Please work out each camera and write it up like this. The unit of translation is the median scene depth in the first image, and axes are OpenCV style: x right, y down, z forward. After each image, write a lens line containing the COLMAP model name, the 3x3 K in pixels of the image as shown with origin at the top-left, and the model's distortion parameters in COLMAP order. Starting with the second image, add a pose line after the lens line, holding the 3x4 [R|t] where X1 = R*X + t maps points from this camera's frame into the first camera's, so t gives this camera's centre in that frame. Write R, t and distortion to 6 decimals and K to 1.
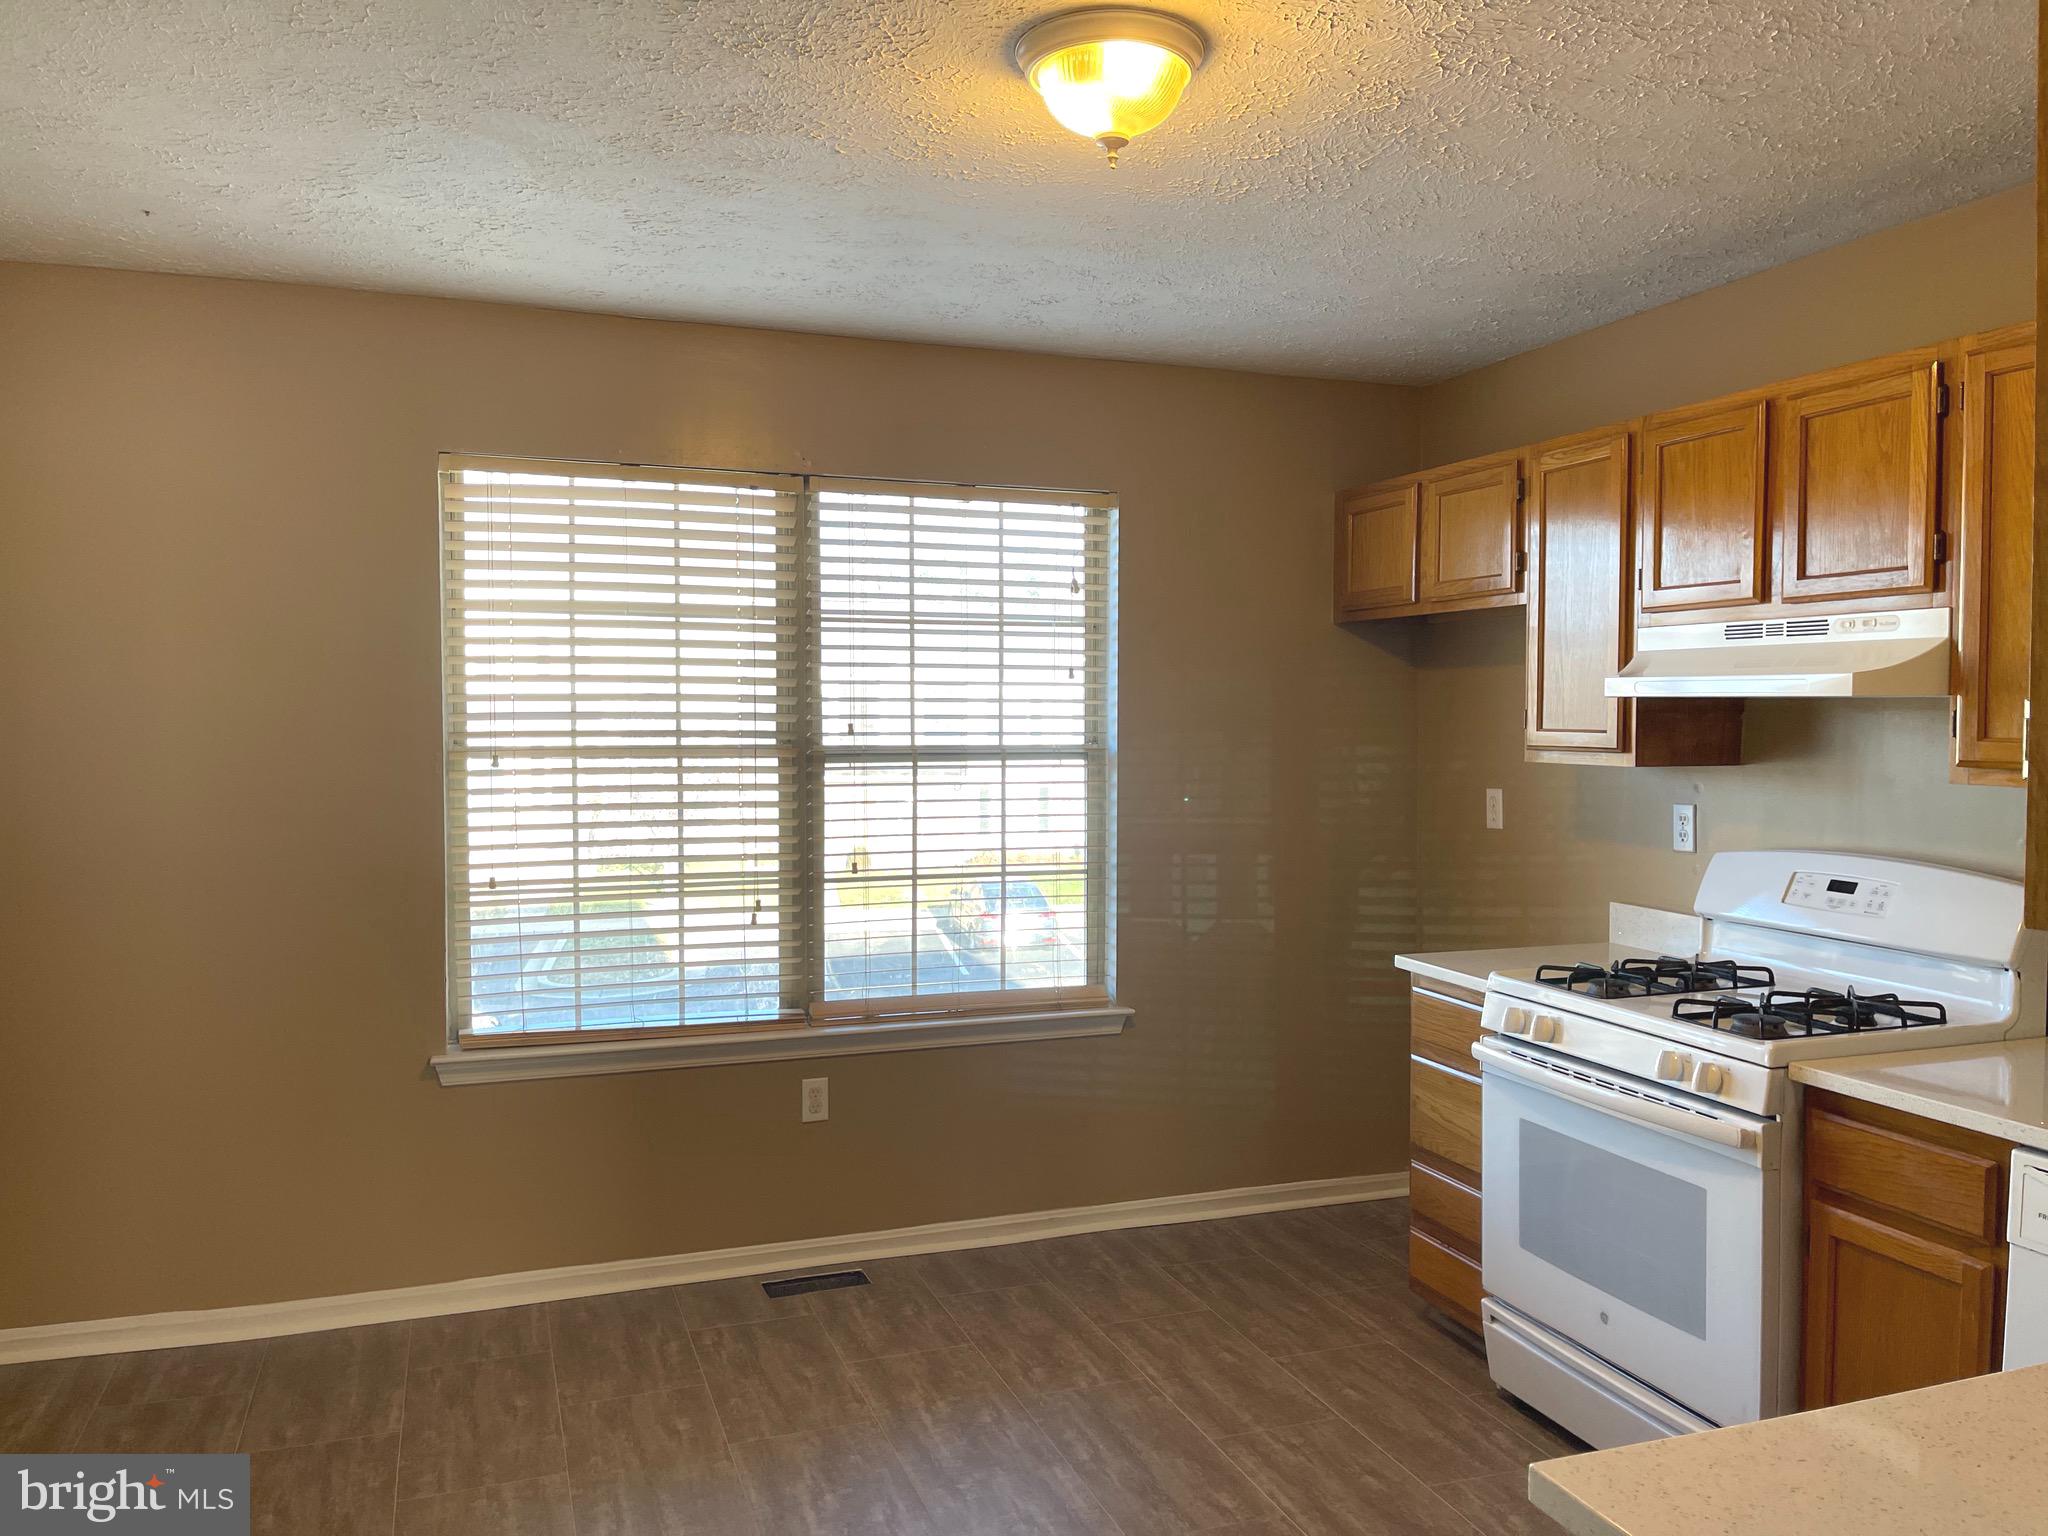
lens RADIAL K [[1526.9, 0, 1043.7], [0, 1526.9, 779.3], [0, 0, 1]] dist [0.044316, -0.063659]
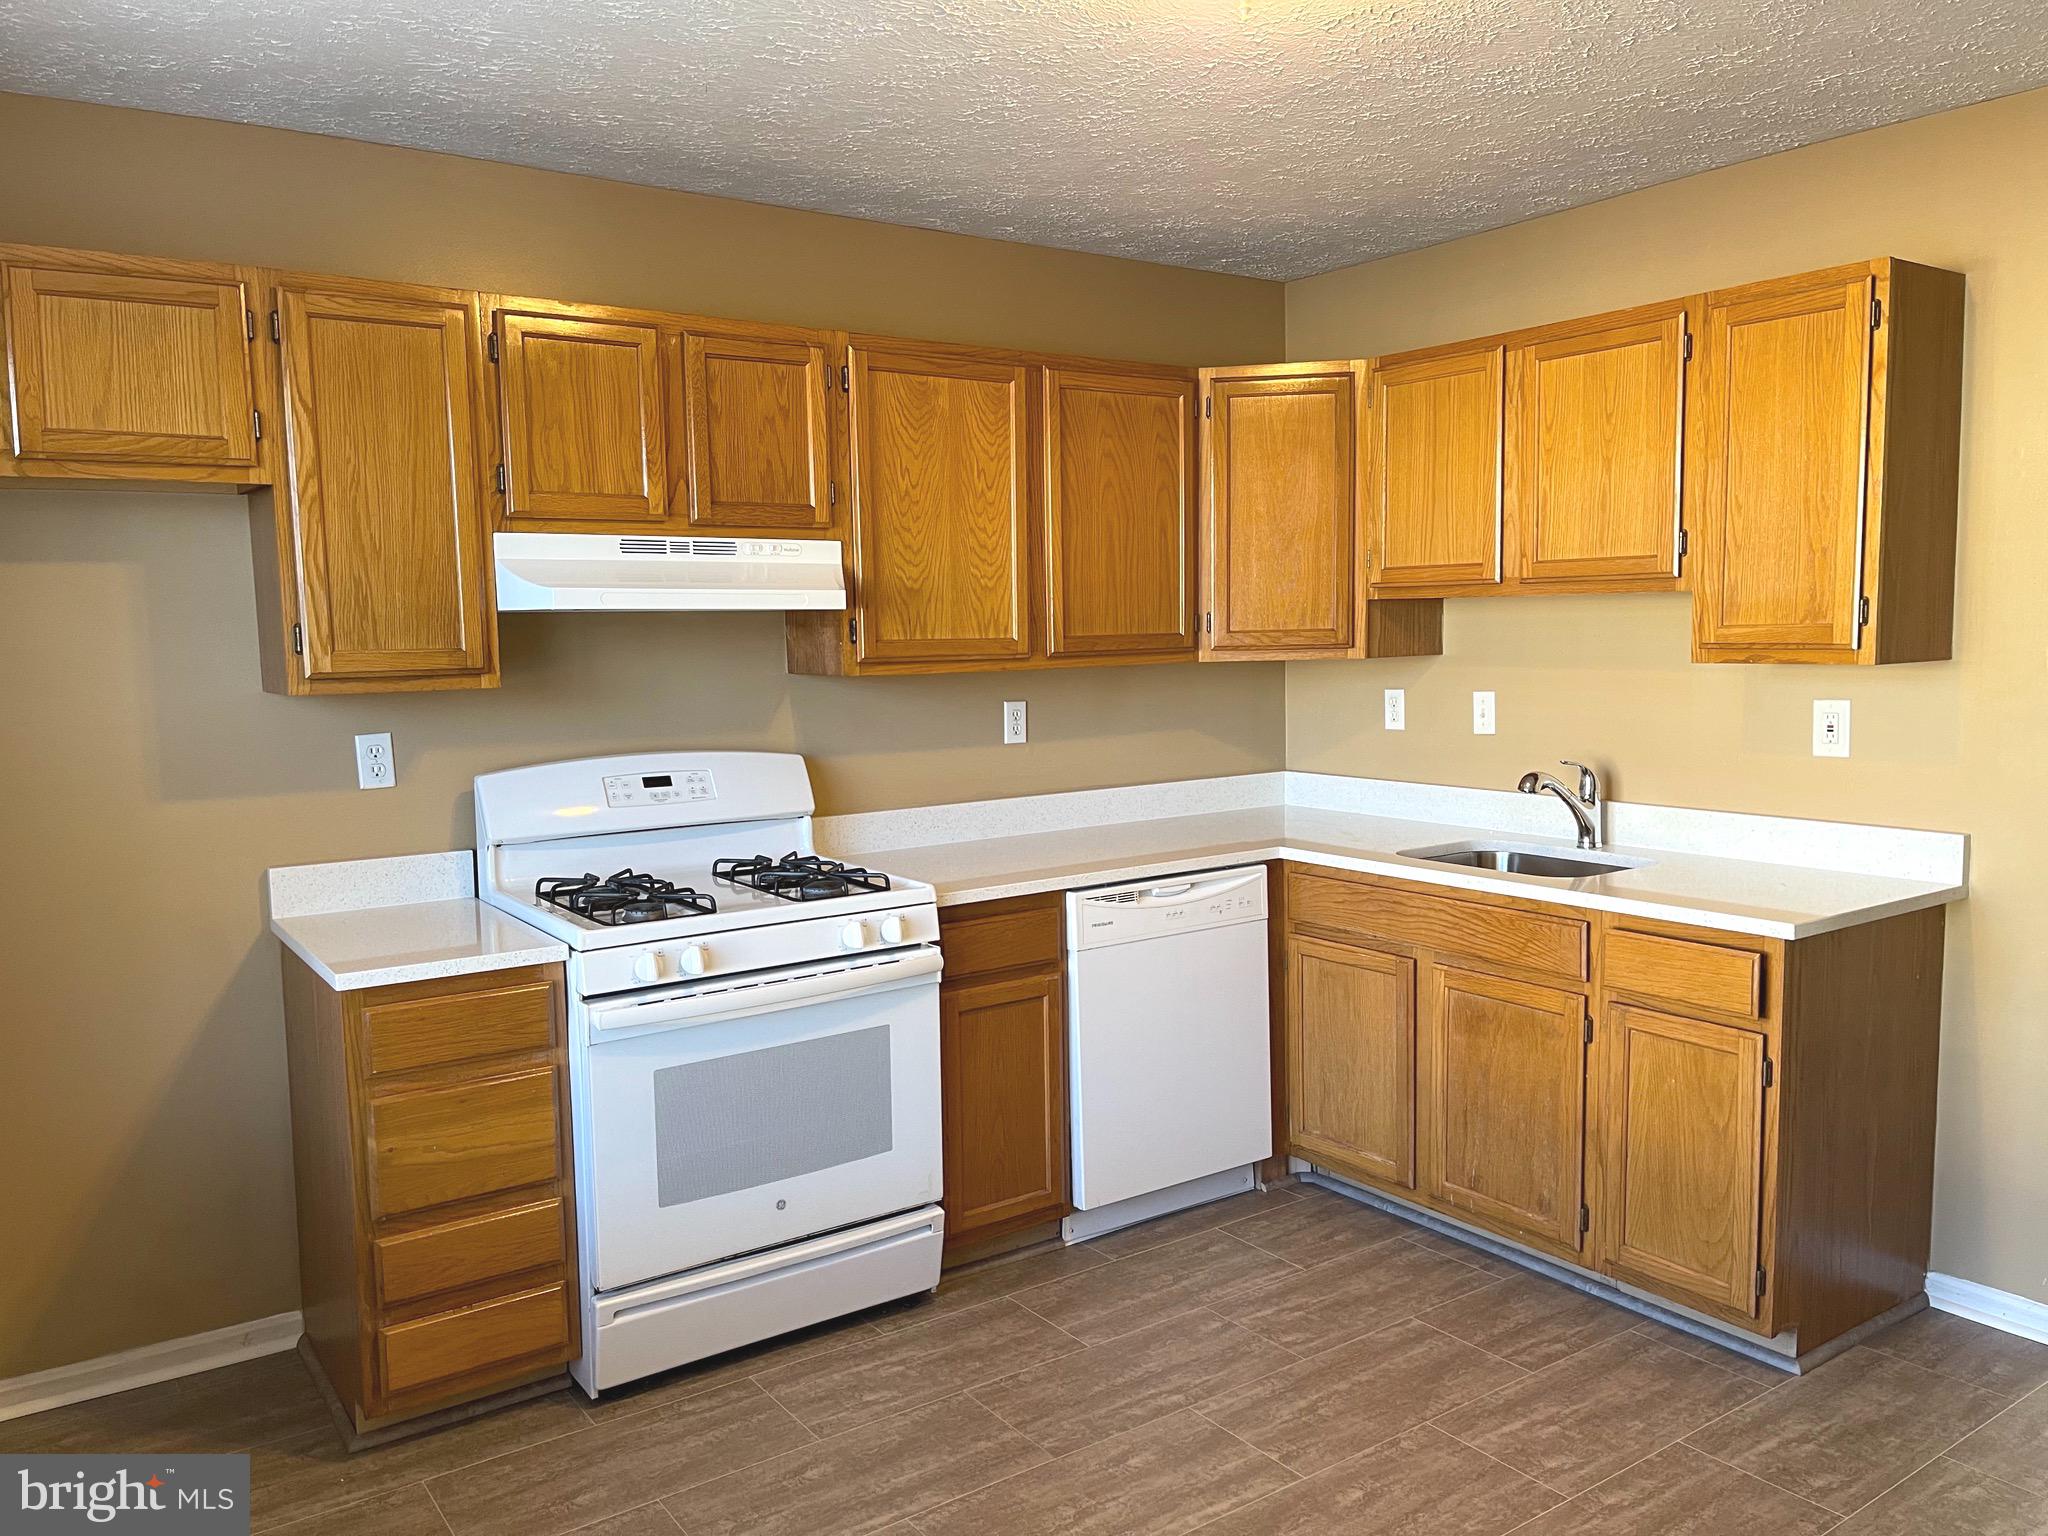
lens RADIAL K [[1526.9, 0, 1035.1], [0, 1526.9, 784.3], [0, 0, 1]] dist [0.044316, -0.063659]
pose [[-0.256945, -0.099999, 0.961238, -0.557499], [0.057745, 0.991267, 0.118558, -0.039724], [-0.964699, 0.085970, -0.248927, 0.911461]]
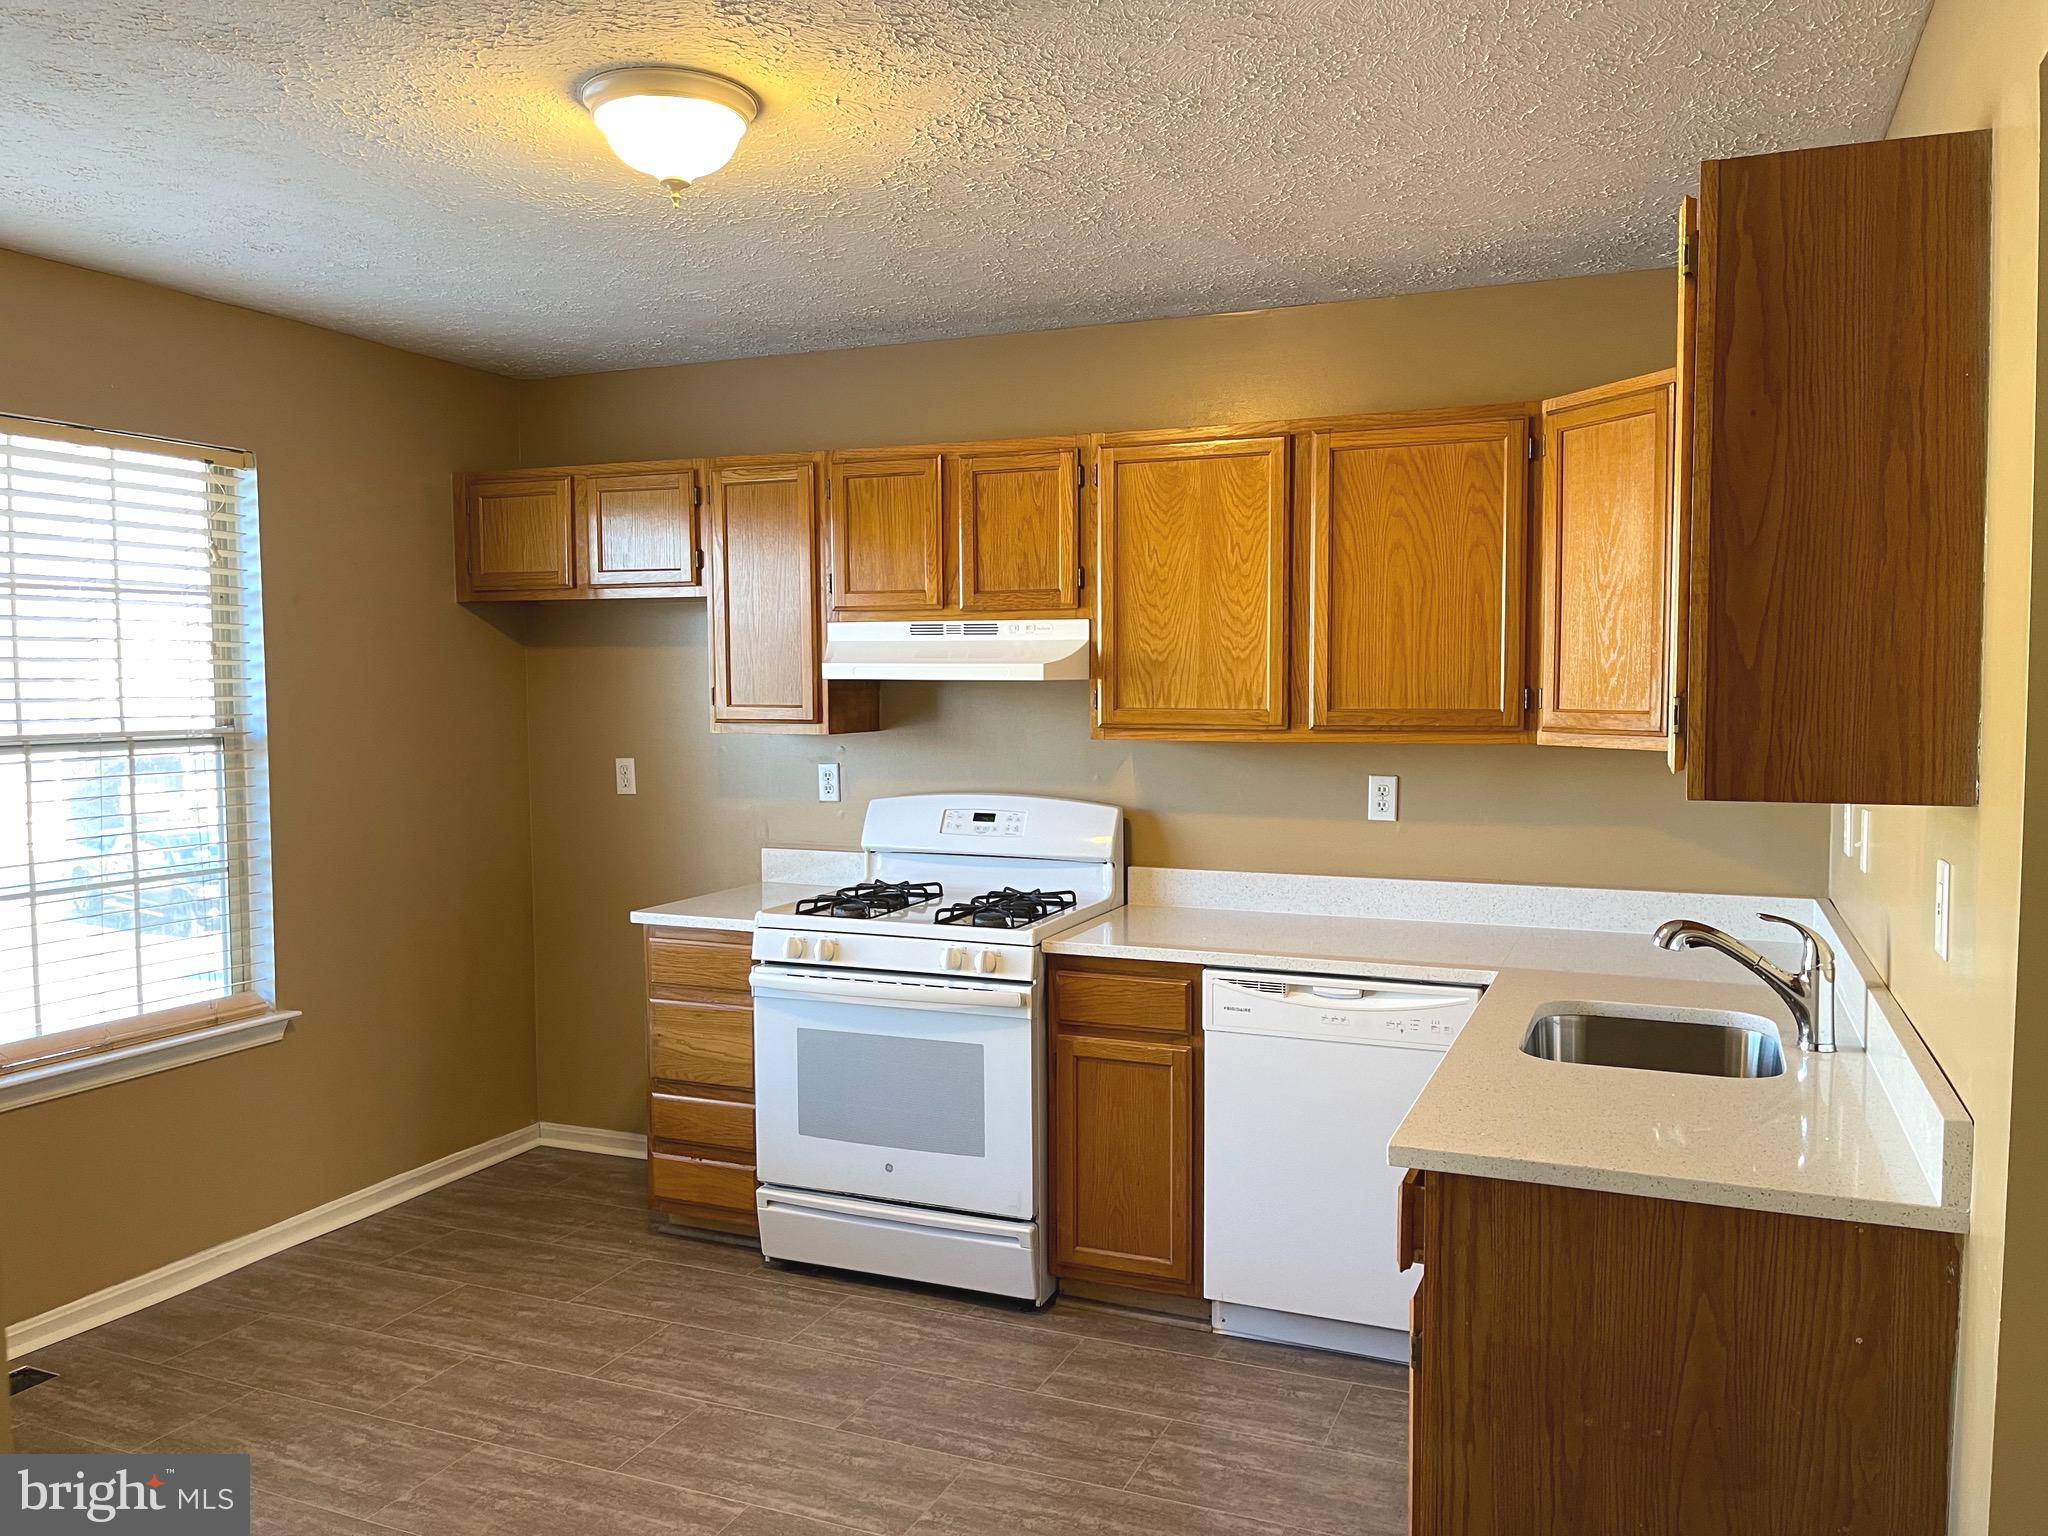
lens RADIAL K [[1526.9, 0, 1030.1], [0, 1526.9, 769.7], [0, 0, 1]] dist [0.044316, -0.063659]
pose [[0.678818, -0.047988, 0.732737, -0.401501], [0.035837, 0.998838, 0.032215, -0.013419], [-0.733432, 0.004391, 0.679749, 0.042314]]
